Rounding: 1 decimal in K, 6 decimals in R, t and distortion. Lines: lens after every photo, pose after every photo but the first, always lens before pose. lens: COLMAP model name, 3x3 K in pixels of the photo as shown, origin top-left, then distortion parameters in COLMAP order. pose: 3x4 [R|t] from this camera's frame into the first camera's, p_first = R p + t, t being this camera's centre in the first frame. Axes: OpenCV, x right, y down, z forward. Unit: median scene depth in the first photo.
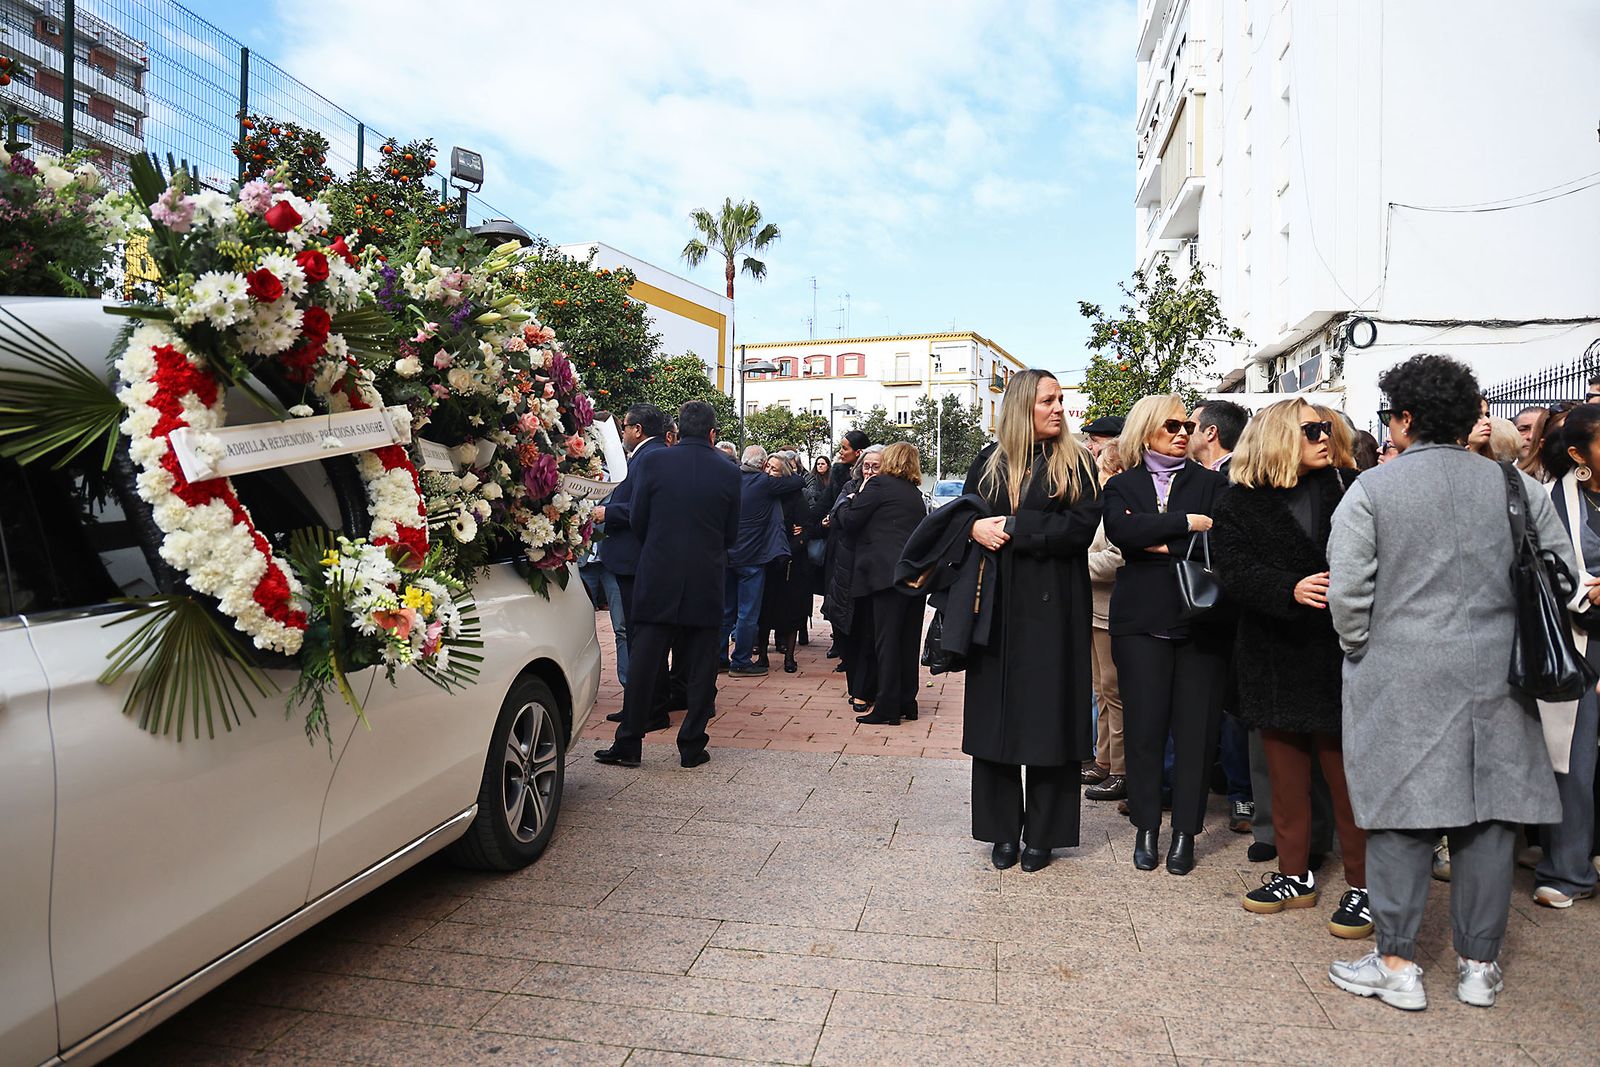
lens RADIAL K [[1095.5, 0, 832.6], [0, 1095.5, 537.0], [0, 0, 1]] dist [-0.074040, 0.052487]
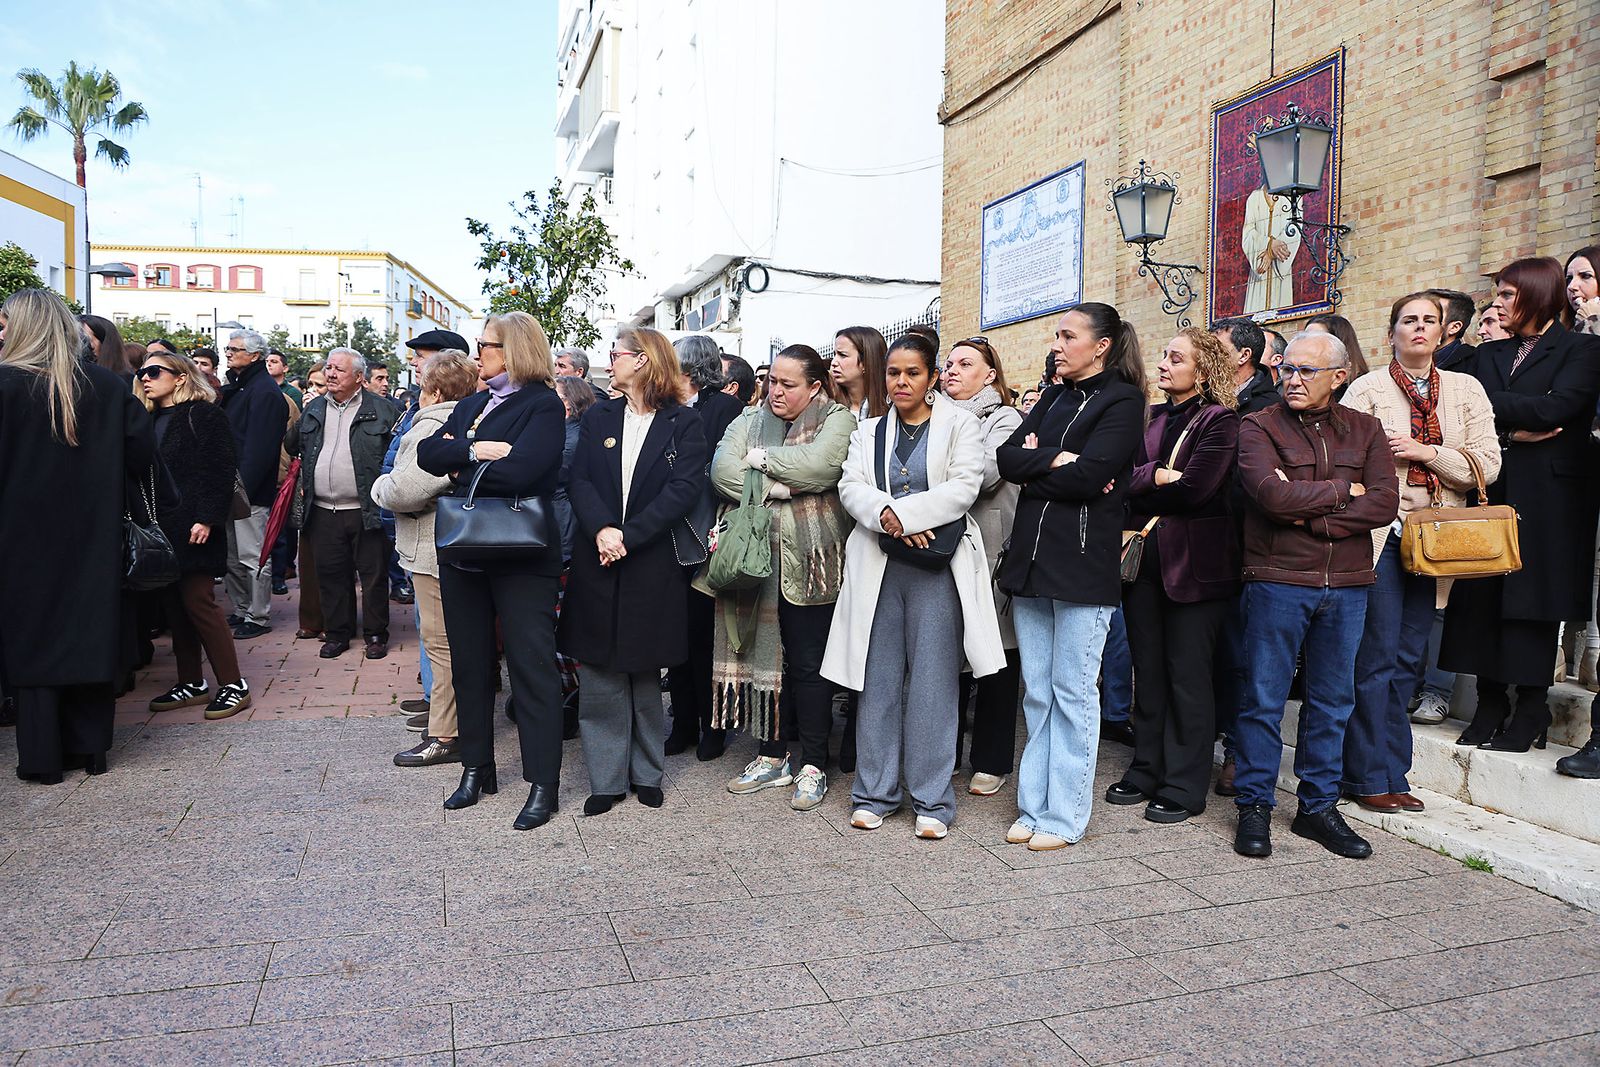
lens RADIAL K [[1092.6, 0, 799.6], [0, 1092.6, 543.1], [0, 0, 1]] dist [-0.084591, 0.058507]
pose [[0.885455, -0.028184, 0.463869, 0.021771], [-0.002560, 0.997848, 0.065514, 0.001097], [-0.464717, -0.059197, 0.883478, 0.014587]]
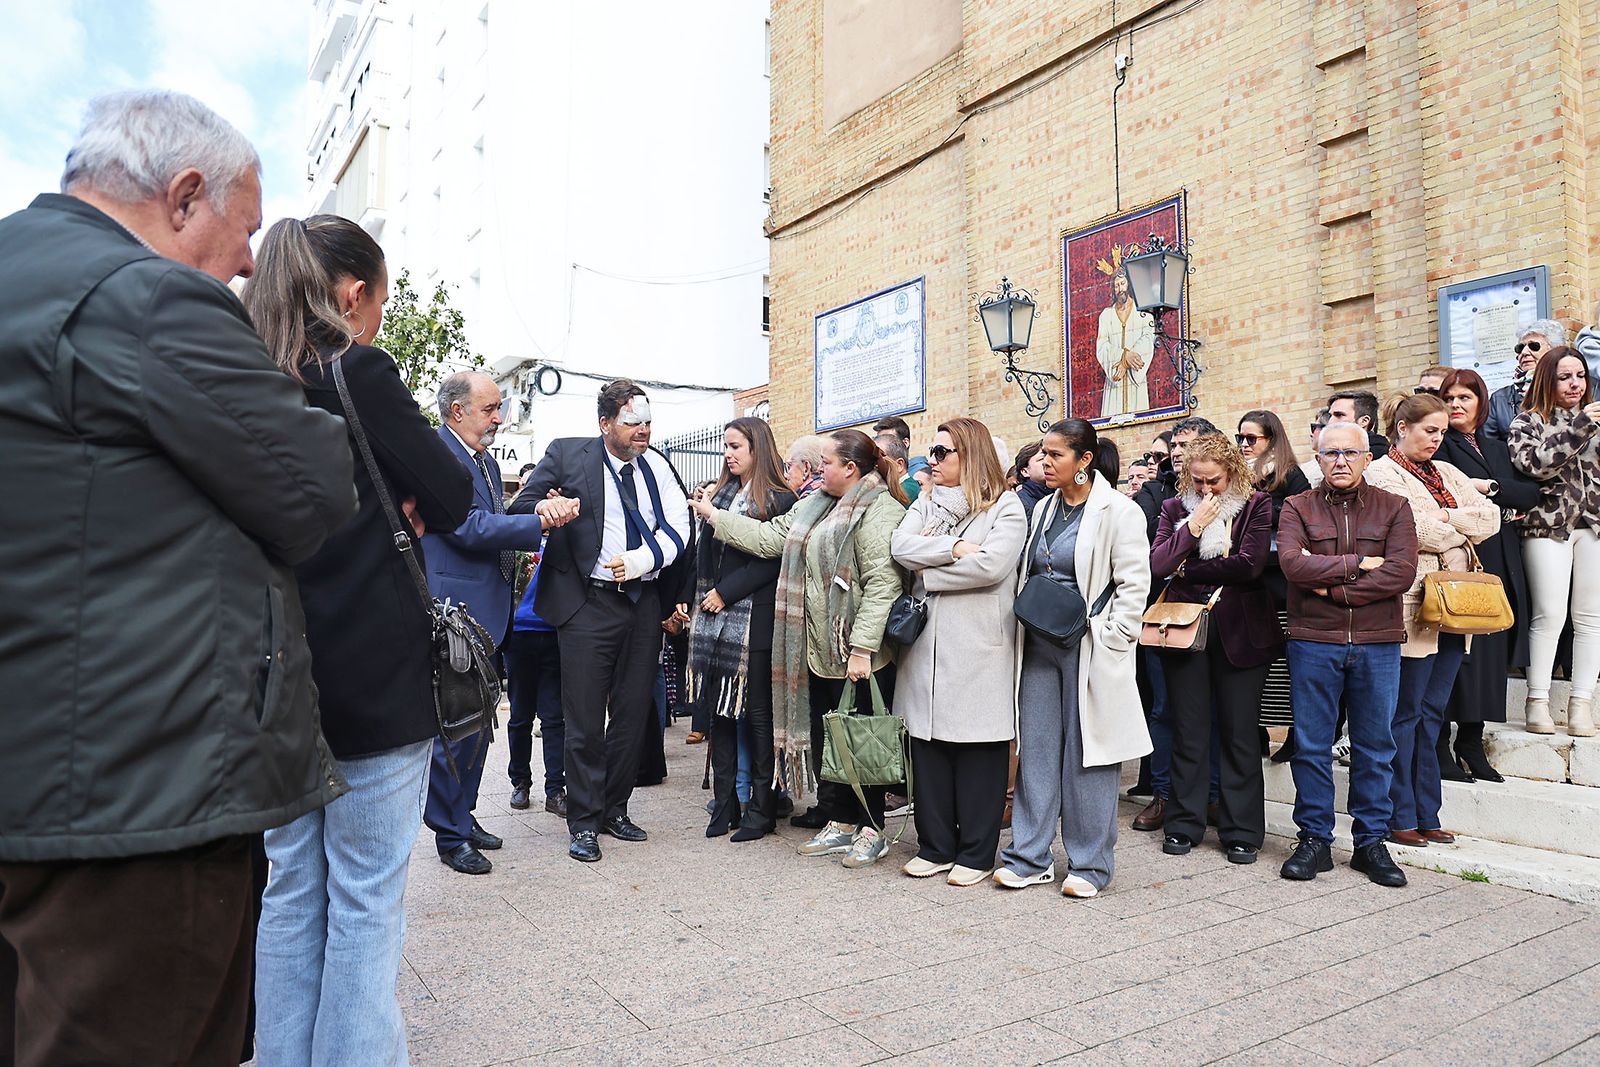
lens RADIAL K [[1090.3, 0, 799.4], [0, 1090.3, 541.4], [0, 0, 1]] dist [-0.086628, 0.055072]
pose [[0.745448, 0.011646, 0.666462, -0.028886], [0.013590, 0.999374, -0.032664, 0.005644], [-0.666425, 0.033406, 0.744823, 0.045973]]
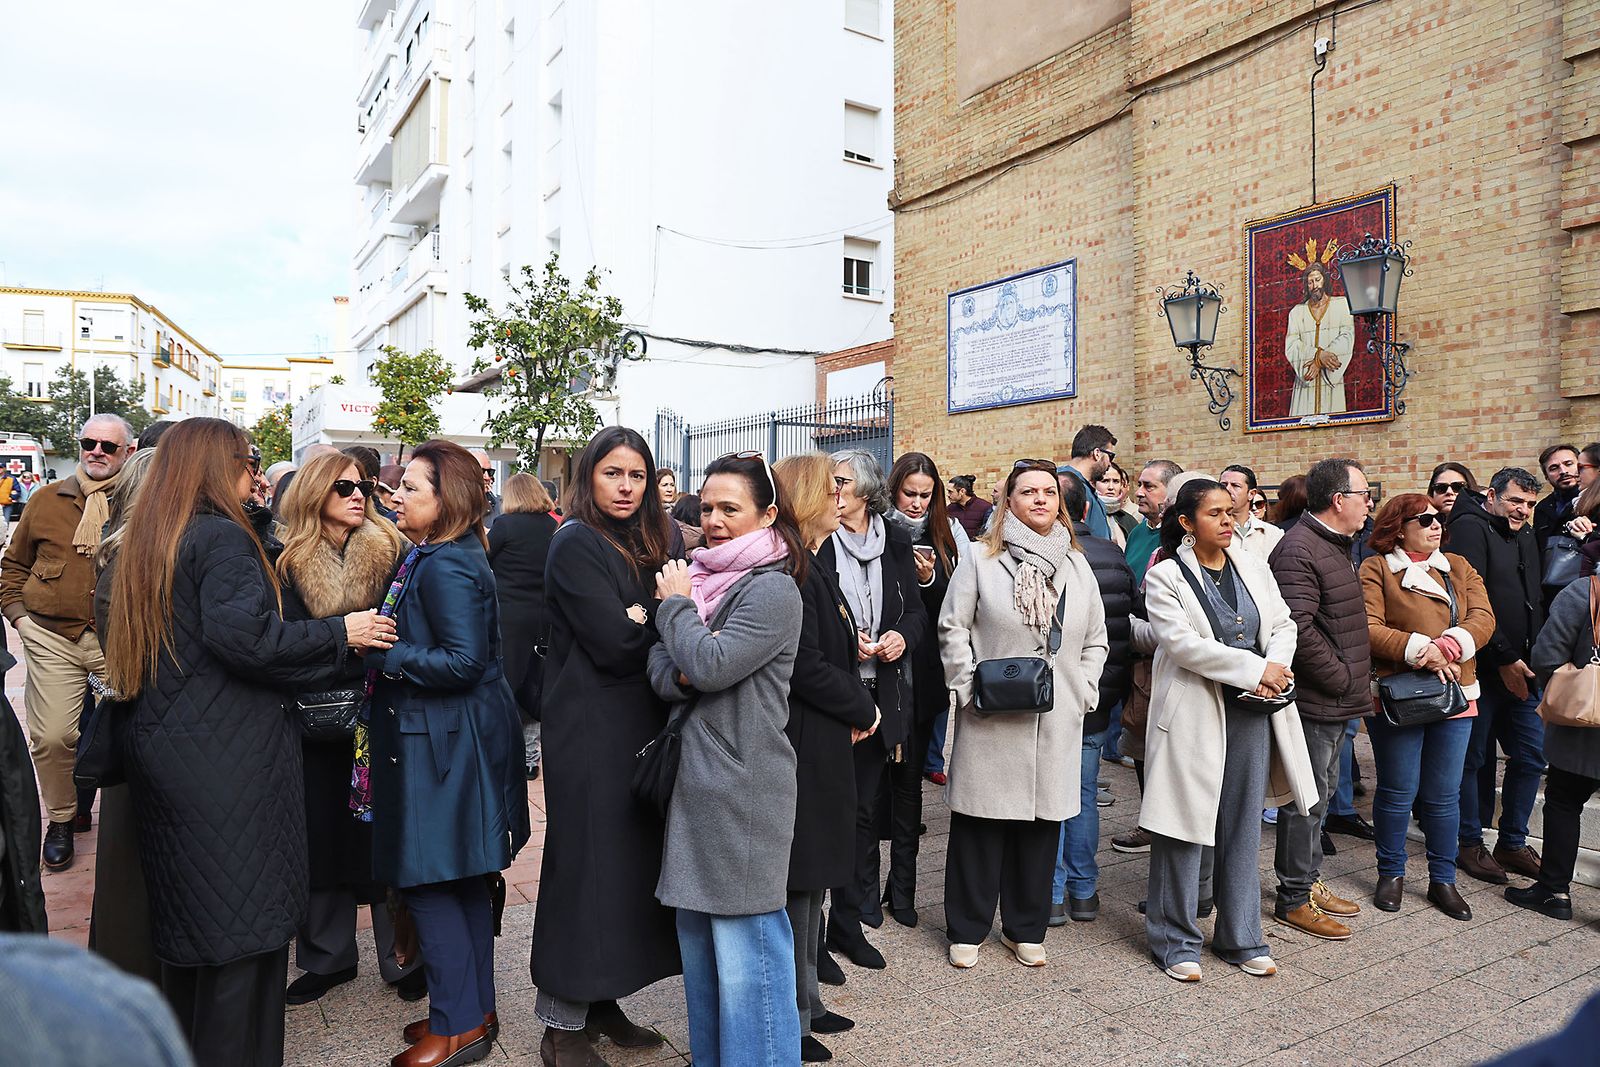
lens RADIAL K [[1093.3, 0, 792.1], [0, 1093.3, 538.1], [0, 0, 1]] dist [-0.083005, 0.054068]
pose [[0.762230, -0.016825, 0.647088, -0.071207], [0.009296, 0.999844, 0.015047, -0.015886], [-0.647240, -0.005454, 0.762267, 0.088243]]
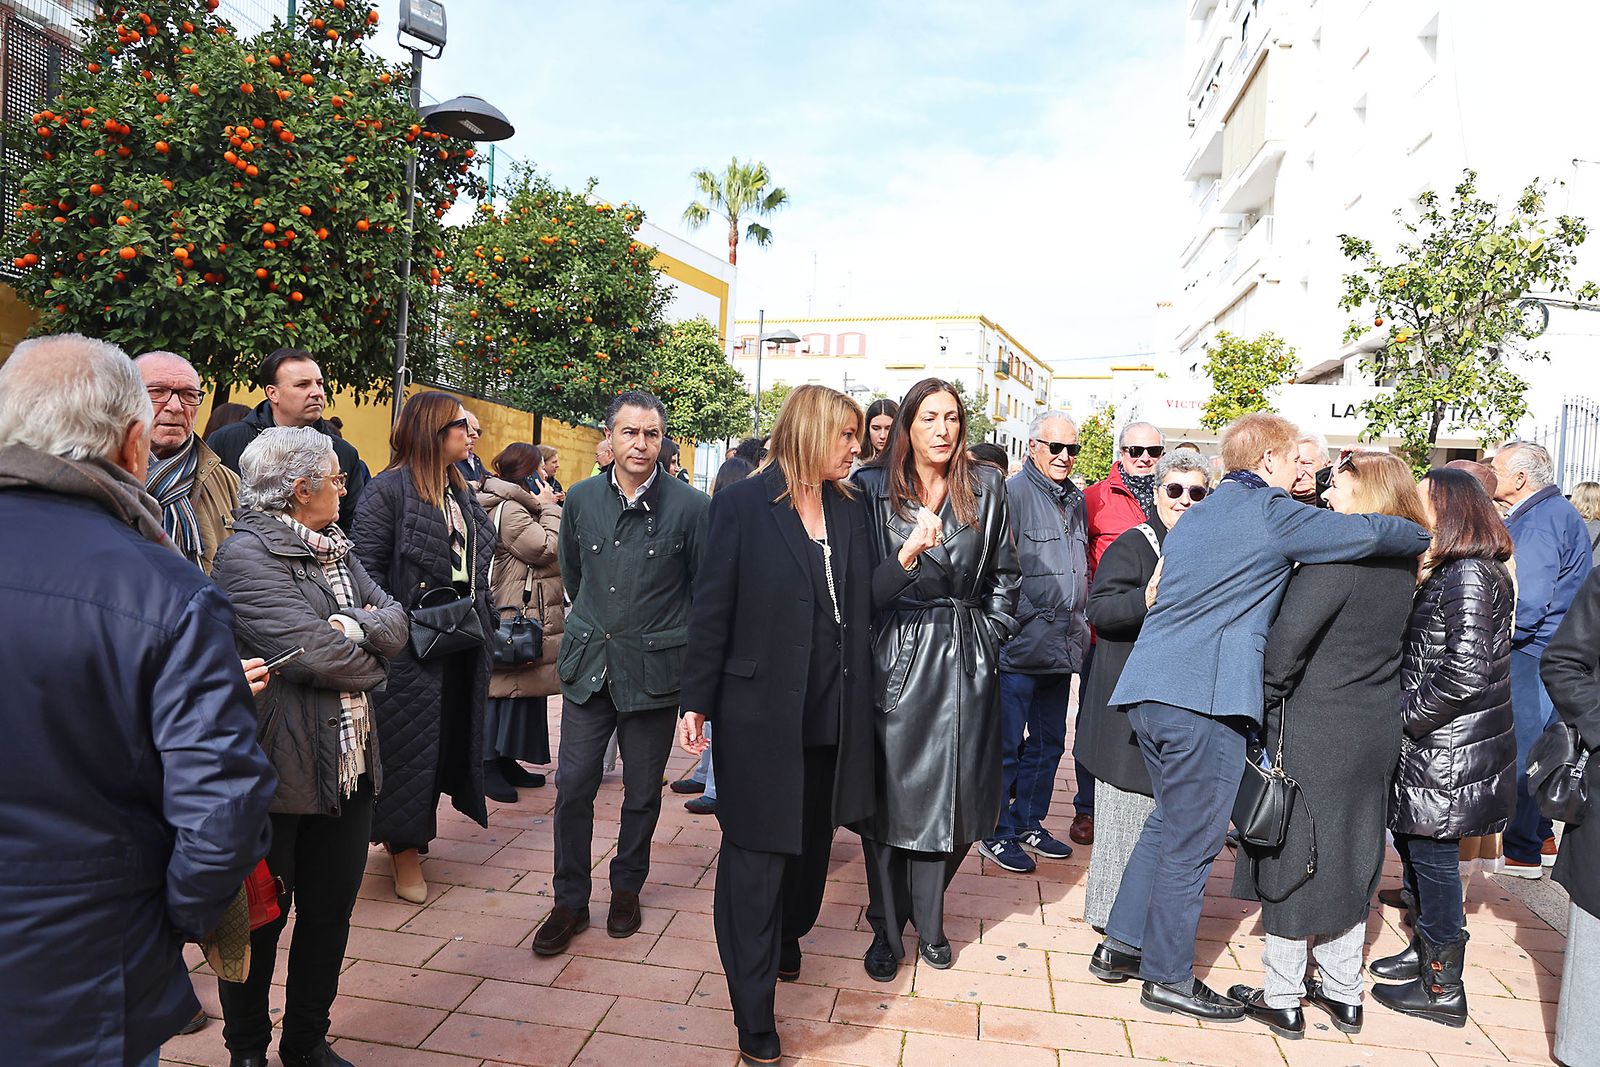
lens RADIAL K [[1084.4, 0, 840.0], [0, 1084.4, 534.8], [0, 0, 1]] dist [-0.065667, 0.058263]
pose [[0.999129, 0.032210, 0.026531, -0.046713], [-0.032608, 0.999360, 0.014709, -0.017043], [-0.026041, -0.015562, 0.999540, 0.183402]]
